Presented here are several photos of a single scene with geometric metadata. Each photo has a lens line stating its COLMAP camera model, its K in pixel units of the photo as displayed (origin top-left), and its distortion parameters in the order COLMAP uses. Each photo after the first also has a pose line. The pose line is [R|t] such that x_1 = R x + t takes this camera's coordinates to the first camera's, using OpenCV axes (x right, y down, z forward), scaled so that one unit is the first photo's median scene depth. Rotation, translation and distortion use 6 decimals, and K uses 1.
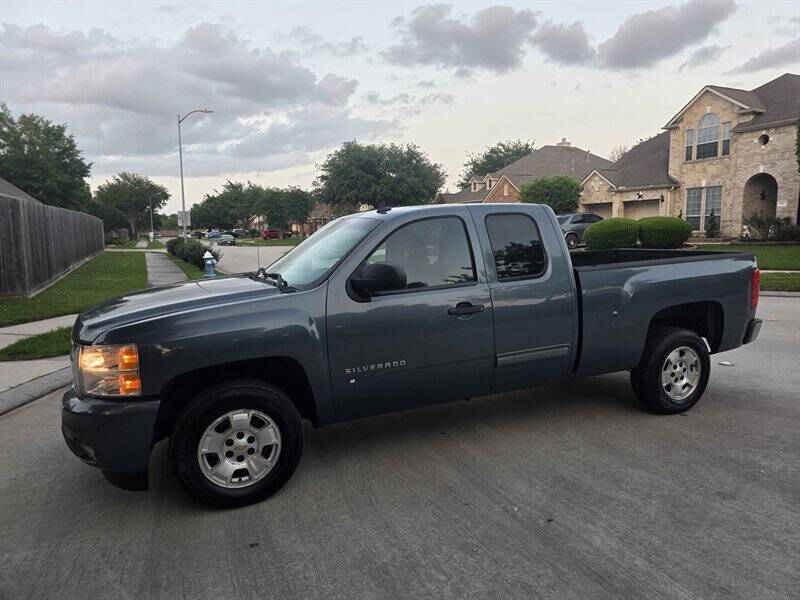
lens RADIAL K [[539.7, 0, 402.7], [0, 539.7, 297.8], [0, 0, 1]] dist [0.068914, -0.066638]
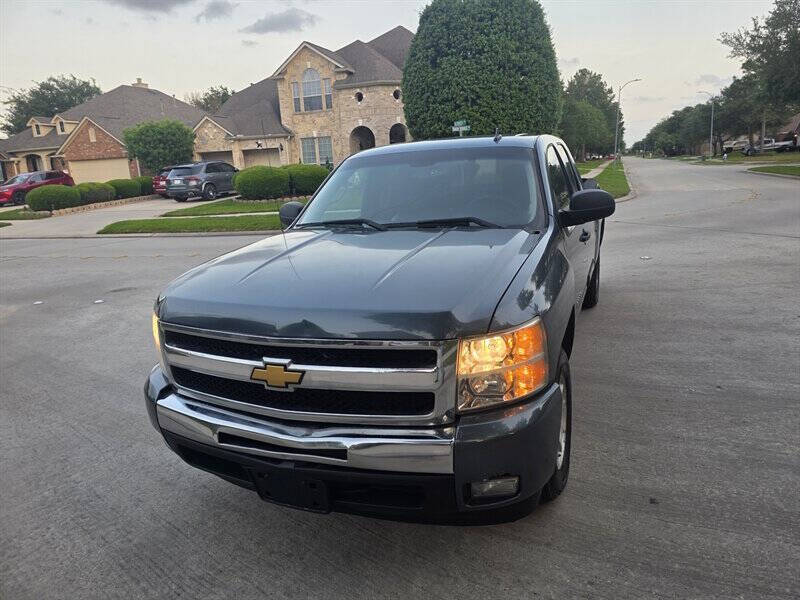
lens RADIAL K [[539.7, 0, 405.2], [0, 539.7, 293.4], [0, 0, 1]] dist [0.068914, -0.066638]
pose [[0.710413, -0.180171, 0.680332, -0.127696], [0.126996, 0.983625, 0.127880, -0.006942], [-0.692232, -0.004448, 0.721662, 0.070758]]
